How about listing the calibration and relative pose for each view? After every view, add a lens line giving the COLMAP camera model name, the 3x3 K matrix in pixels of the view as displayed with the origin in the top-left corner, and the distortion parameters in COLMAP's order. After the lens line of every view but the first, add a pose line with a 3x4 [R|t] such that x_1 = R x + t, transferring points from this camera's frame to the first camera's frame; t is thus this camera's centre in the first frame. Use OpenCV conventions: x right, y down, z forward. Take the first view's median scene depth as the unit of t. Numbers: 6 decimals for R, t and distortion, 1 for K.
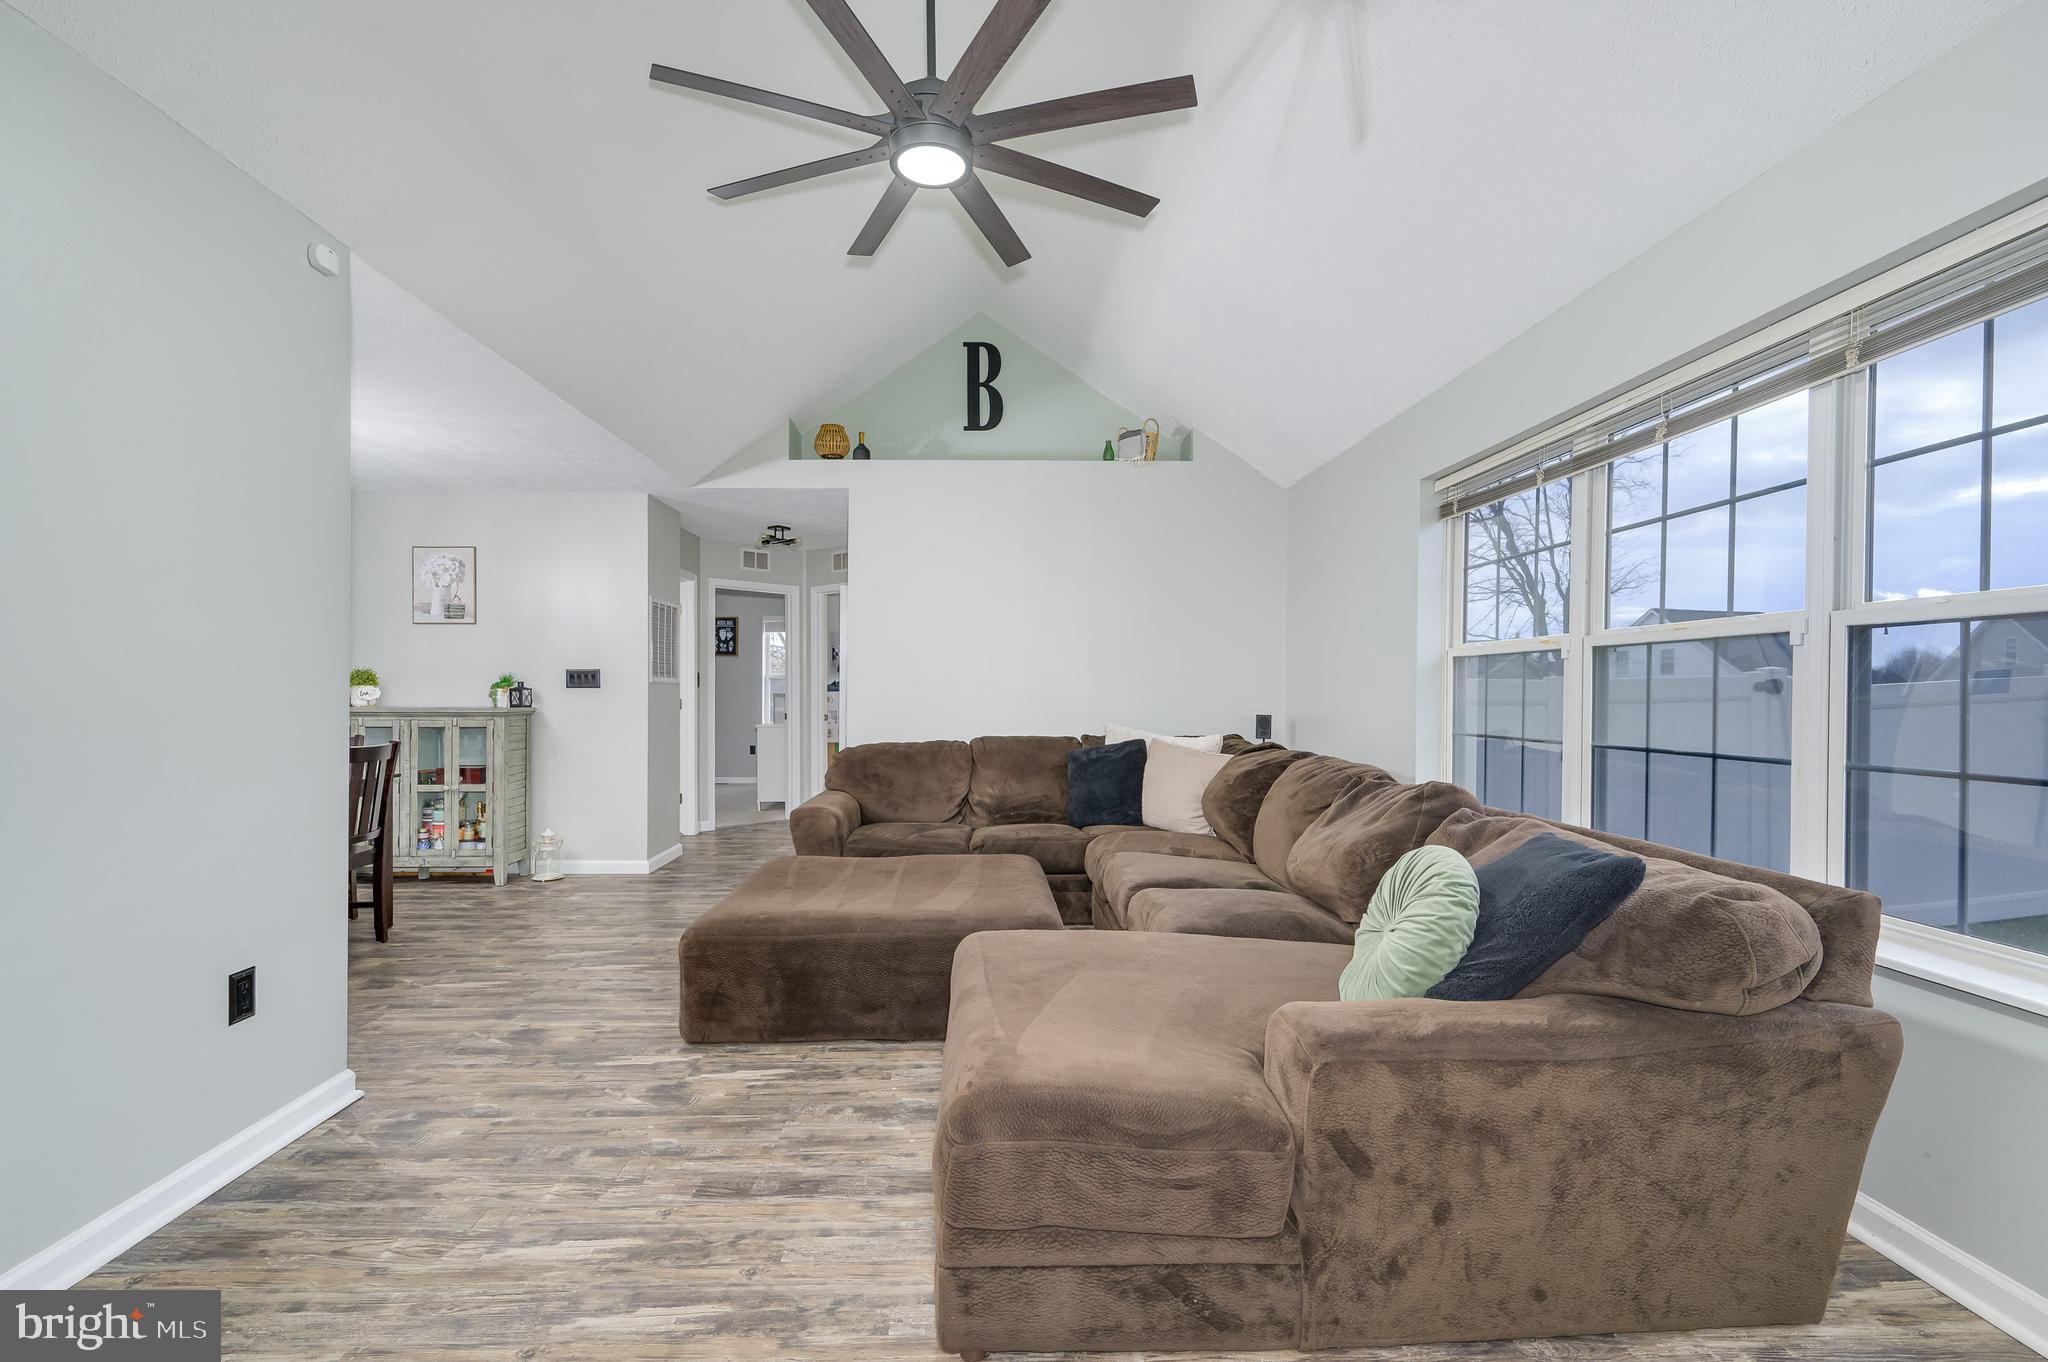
lens RADIAL K [[915.2, 0, 1015.0], [0, 915.2, 691.6], [0, 0, 1]] dist [0.000200, 0.000721]
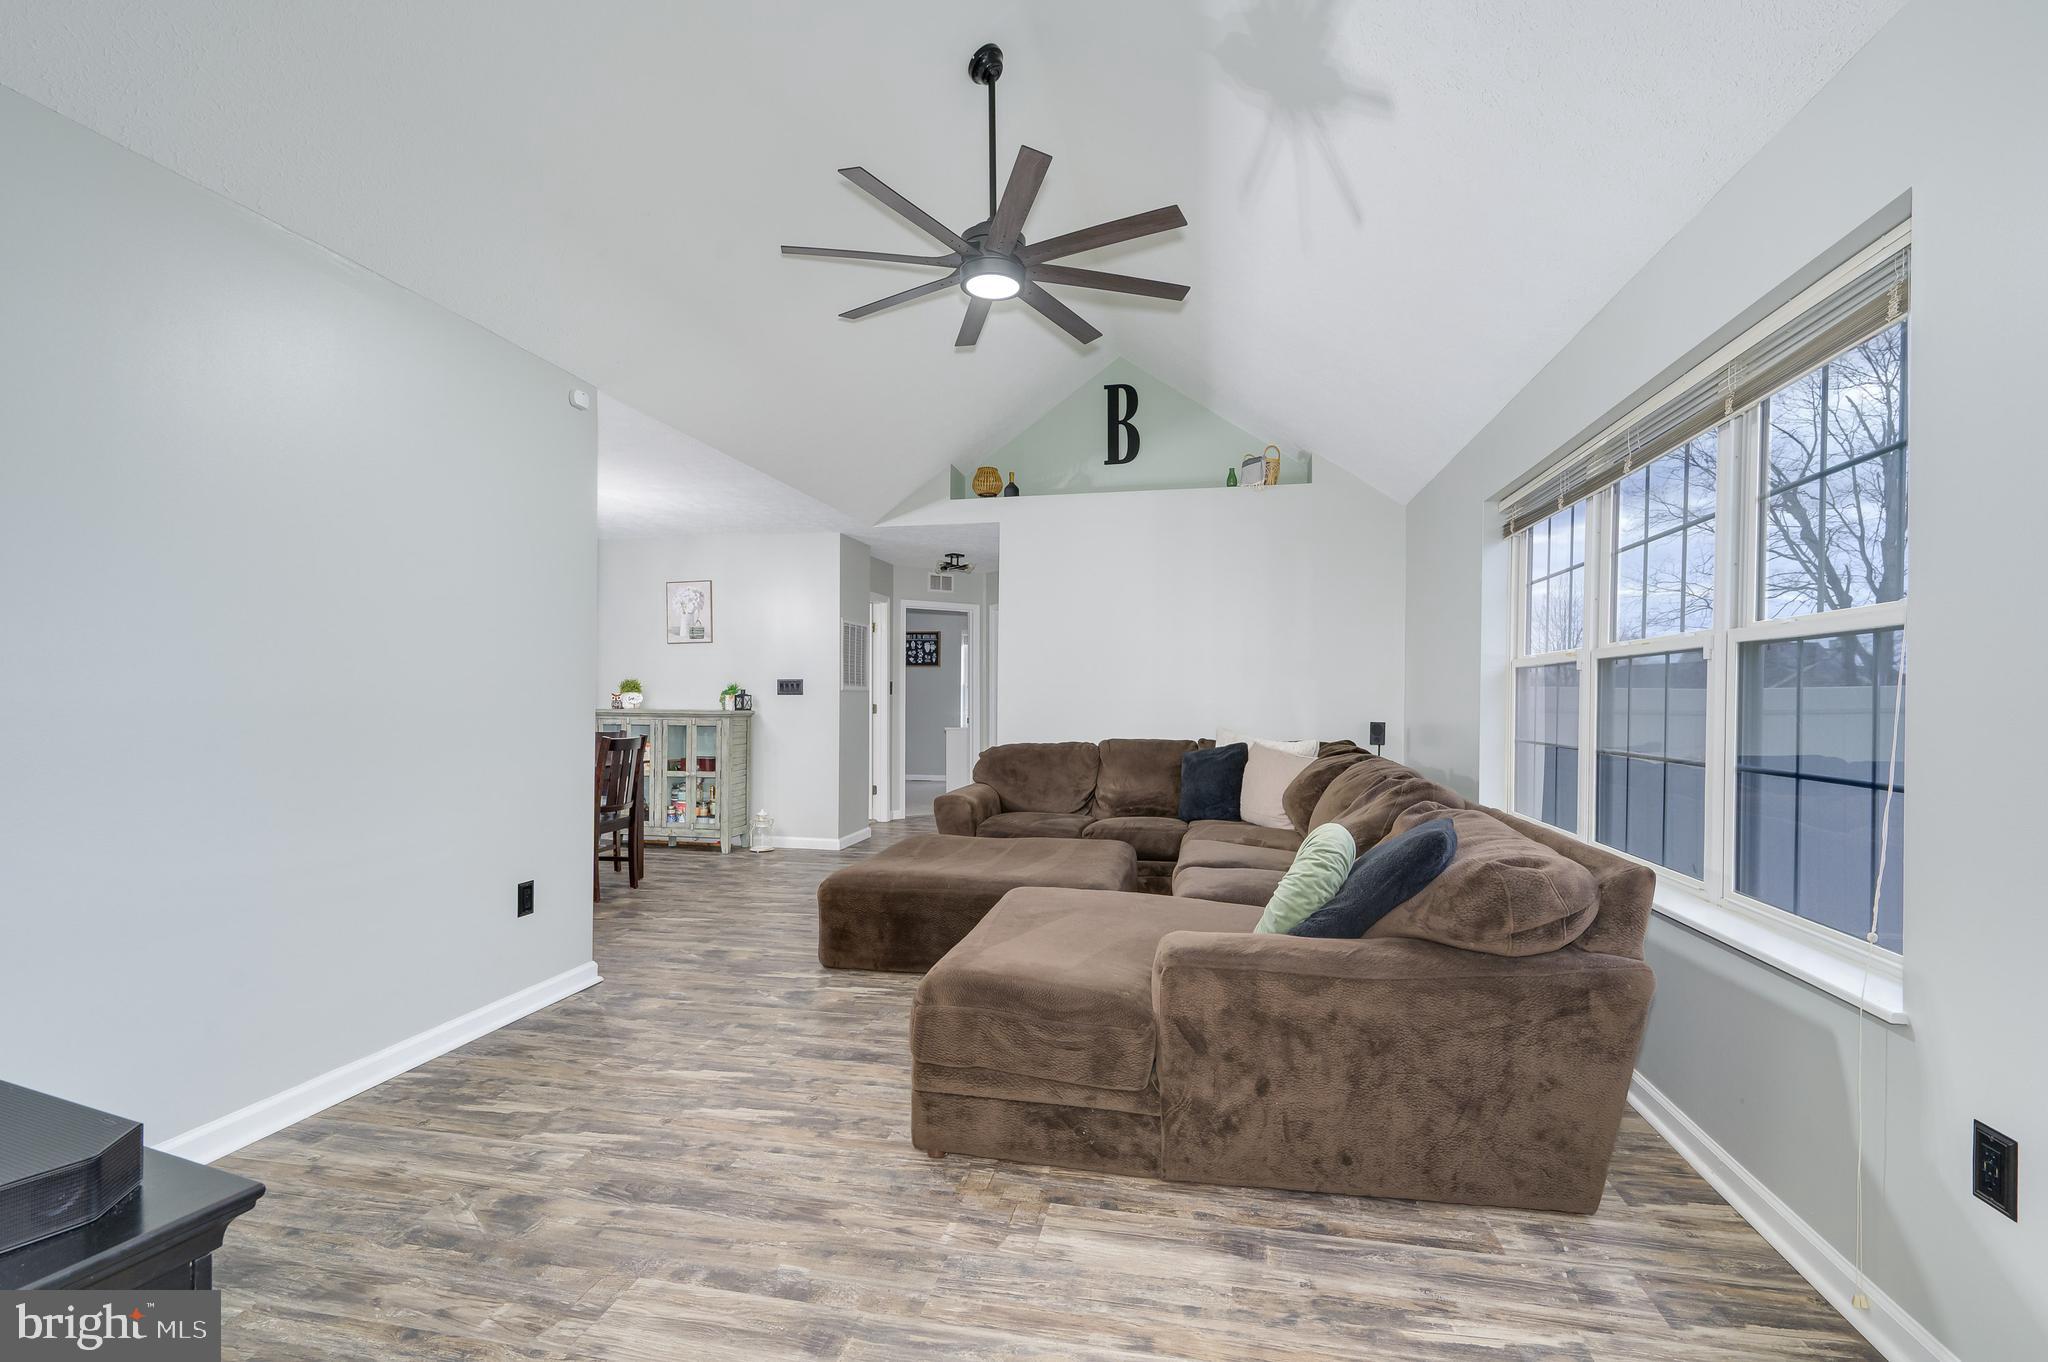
lens RADIAL K [[915.2, 0, 1036.5], [0, 915.2, 697.1], [0, 0, 1]] dist [0.000200, 0.000721]
pose [[0.973502, 0.003442, -0.228652, 0.276840], [-0.003952, 0.999991, -0.001771, -0.000098], [0.228643, 0.002627, 0.973507, -0.239772]]
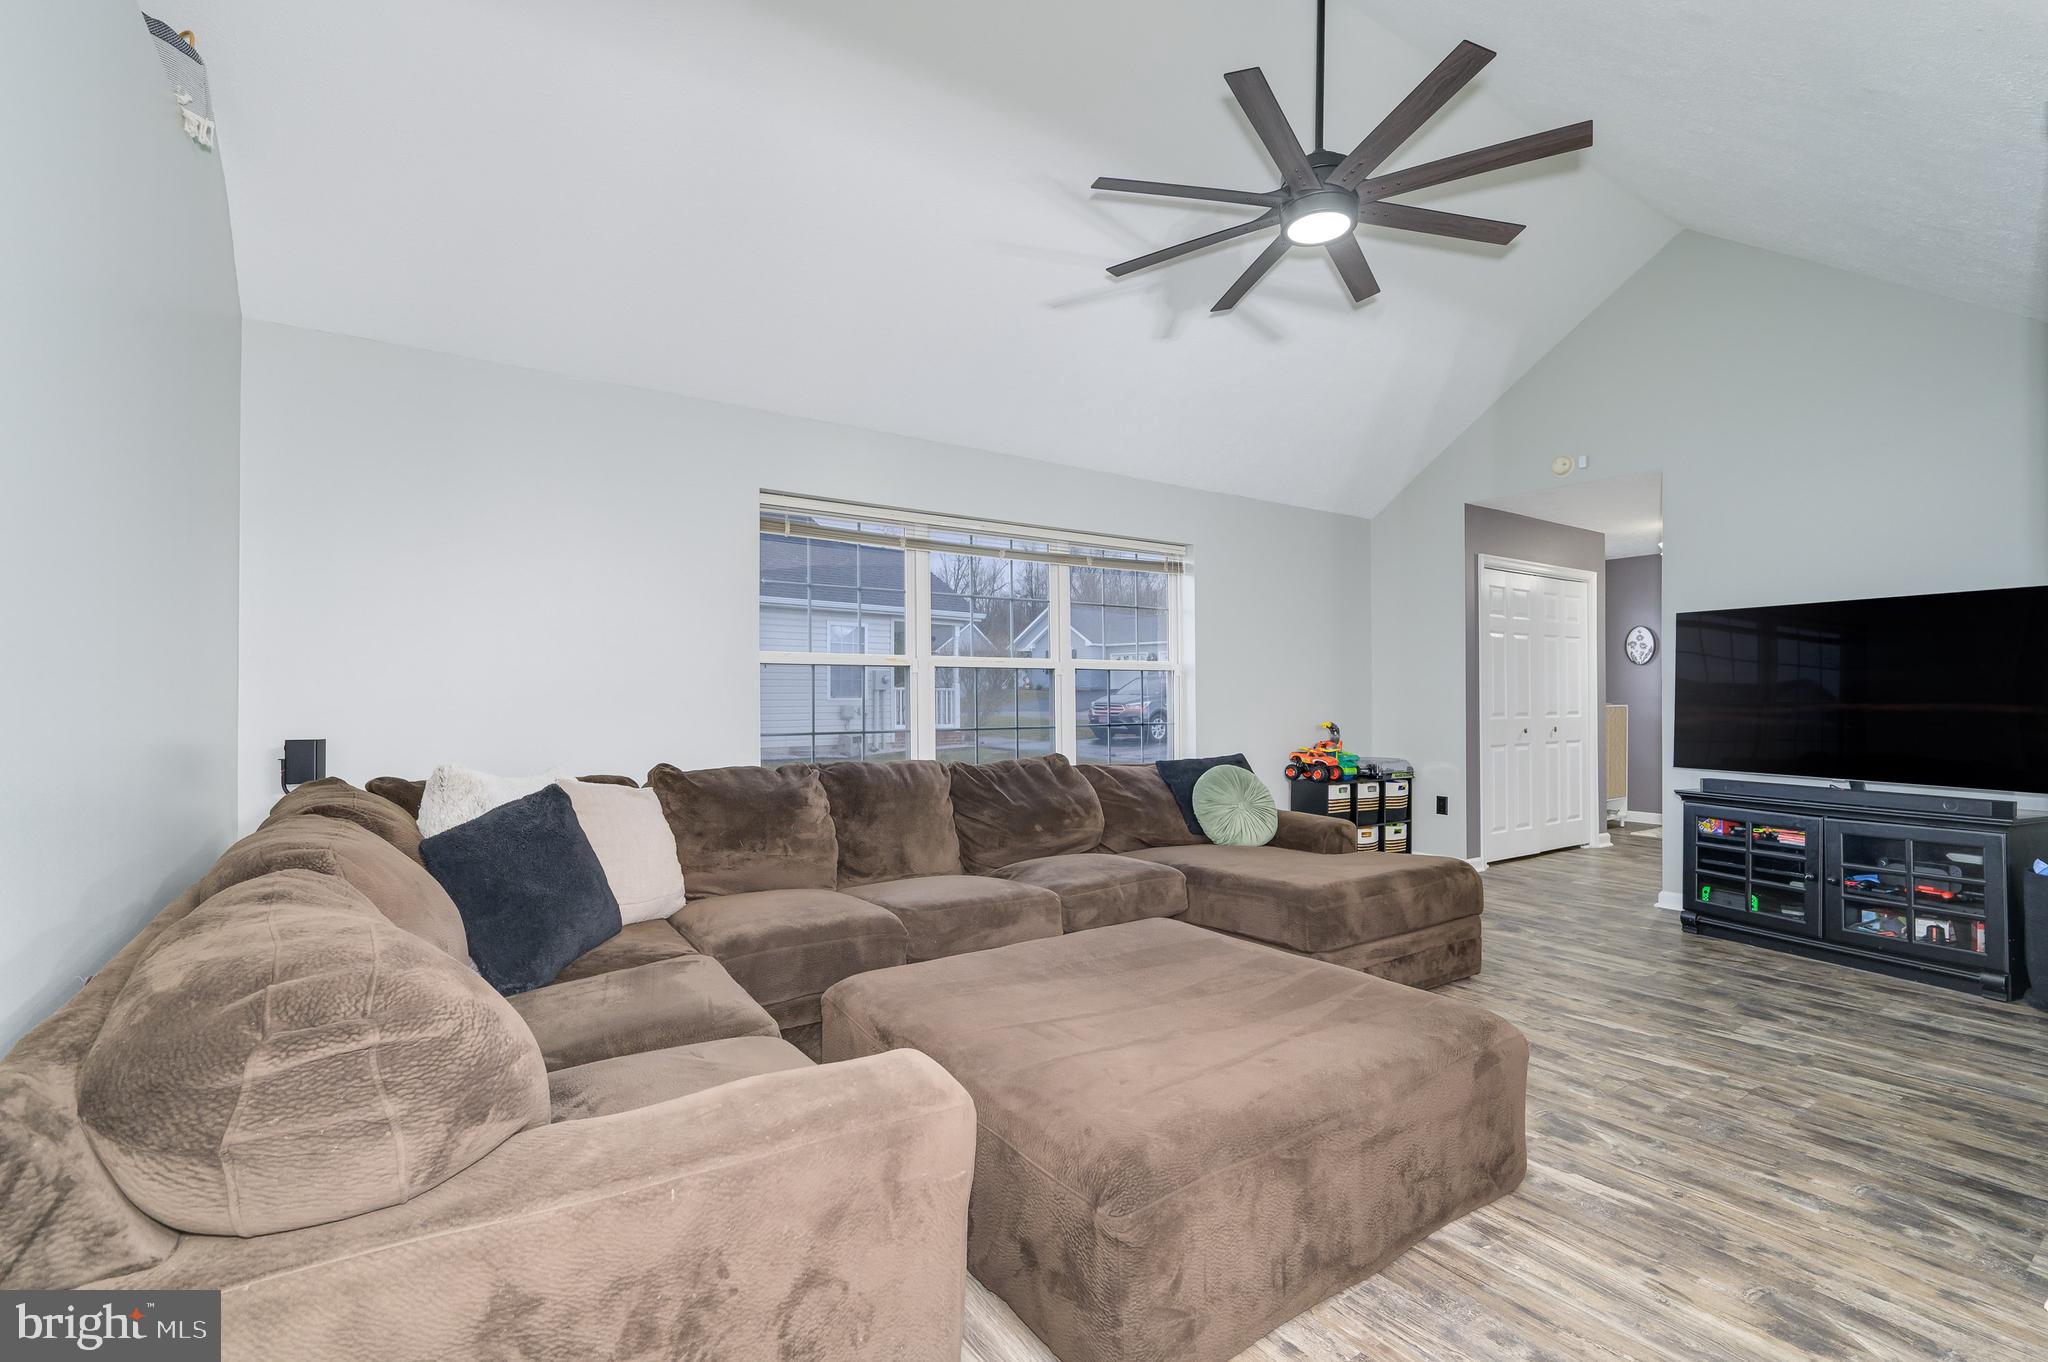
lens RADIAL K [[915.2, 0, 1033.7], [0, 915.2, 685.2], [0, 0, 1]] dist [0.000200, 0.000721]
pose [[-0.542379, 0.010258, 0.840071, -0.900688], [0.003560, 0.999945, -0.009911, -0.002057], [-0.840126, -0.002385, -0.542386, 2.022874]]
